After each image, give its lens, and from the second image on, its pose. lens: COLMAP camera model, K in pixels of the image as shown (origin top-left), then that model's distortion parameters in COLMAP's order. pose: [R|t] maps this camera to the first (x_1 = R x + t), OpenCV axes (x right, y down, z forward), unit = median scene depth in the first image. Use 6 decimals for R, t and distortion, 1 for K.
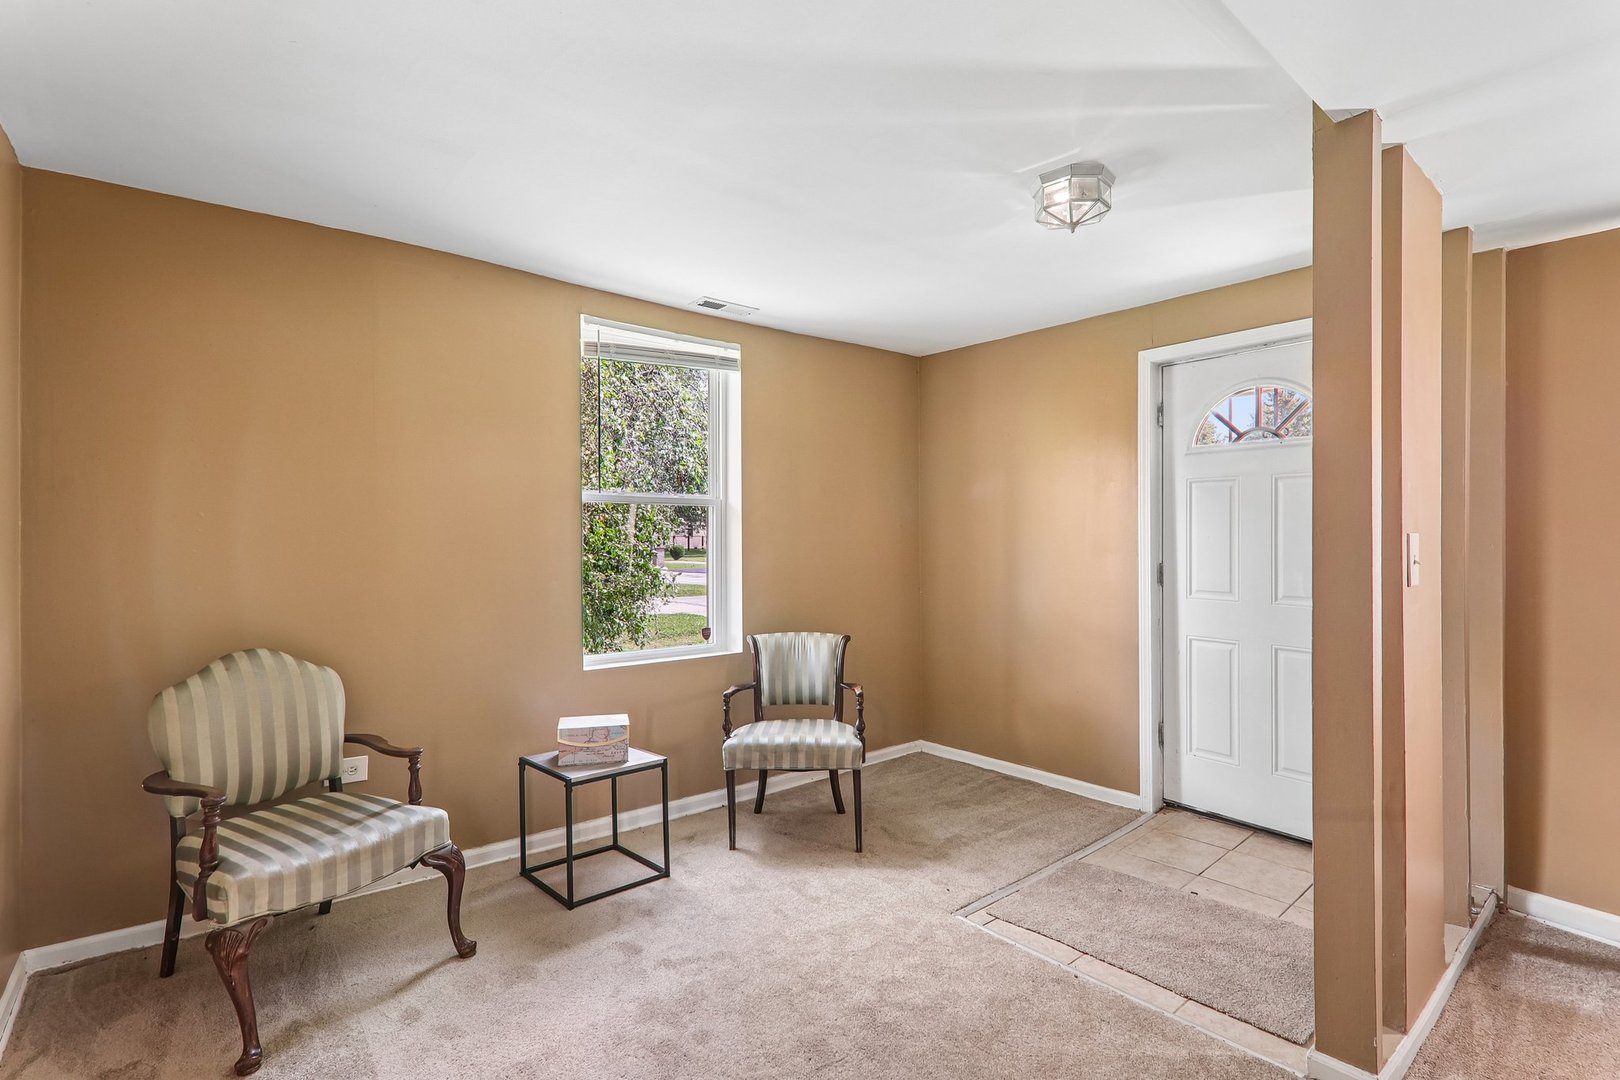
lens RADIAL K [[722.5, 0, 814.8], [0, 722.5, 536.1], [0, 0, 1]] dist [0.007882, -0.000056]
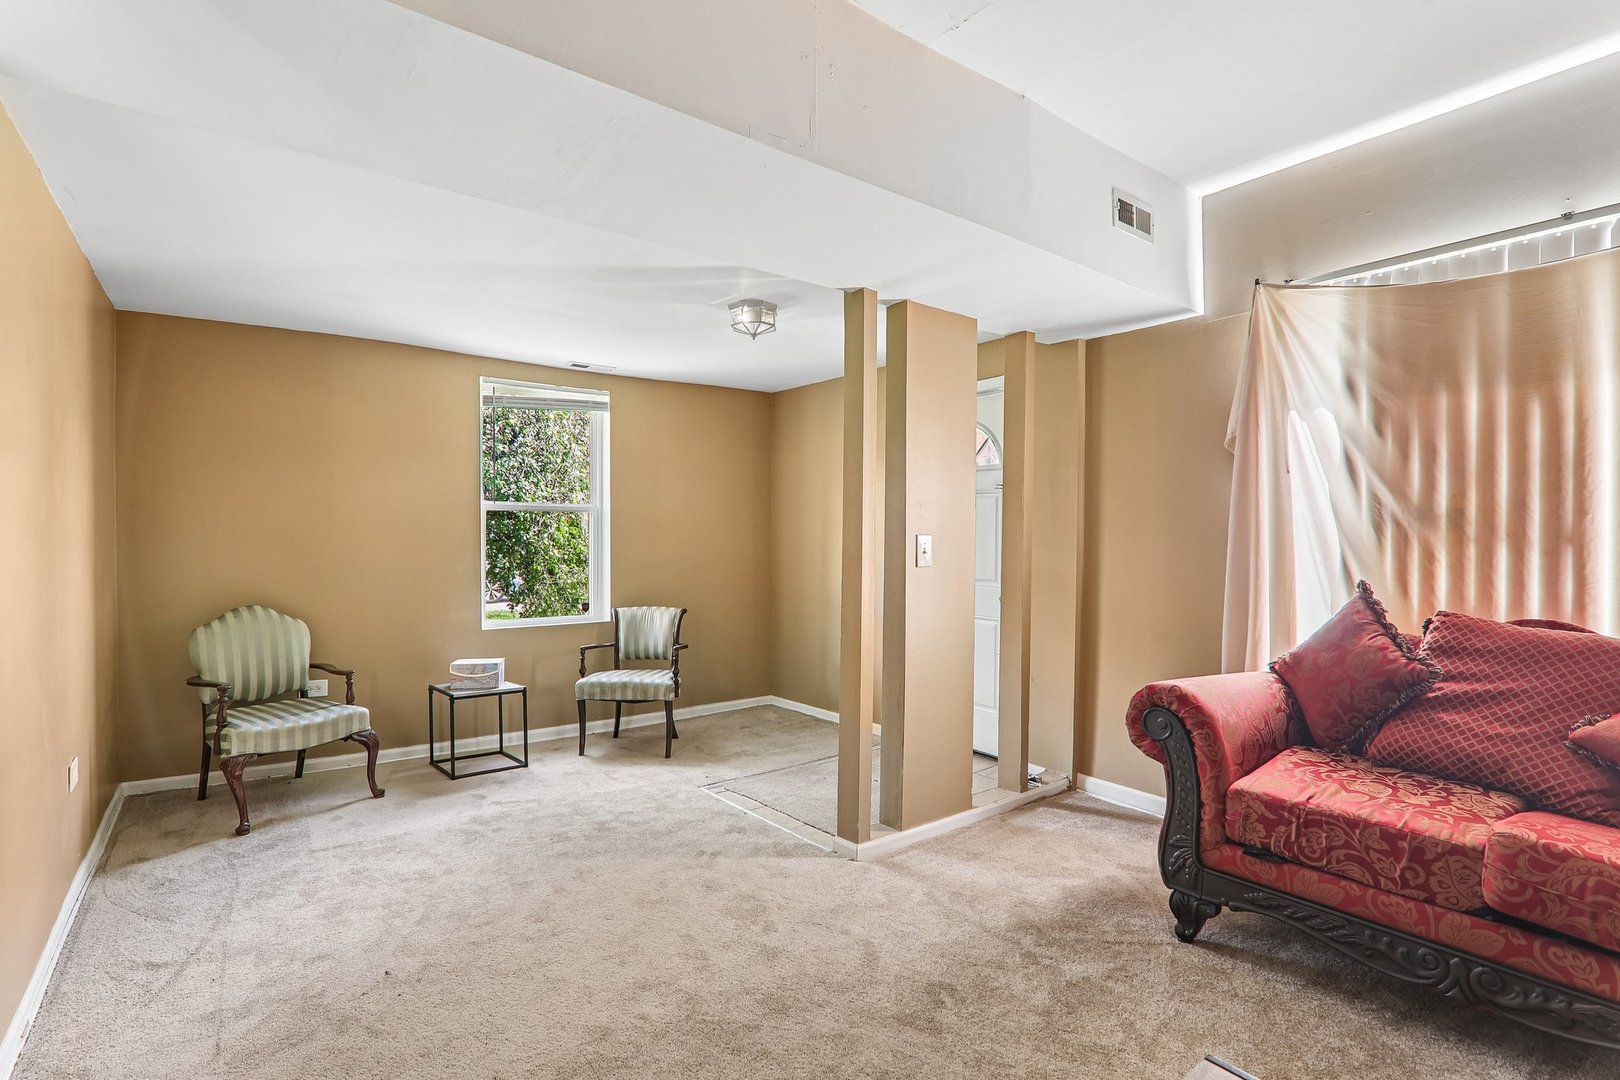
lens RADIAL K [[739.3, 0, 814.1], [0, 739.3, 540.0], [0, 0, 1]] dist [-0.010206, 0.000962]
pose [[0.998906, 0.003114, -0.046657, 0.495097], [-0.002718, 0.999960, 0.008550, -0.004245], [0.046682, -0.008414, 0.998874, -0.510577]]
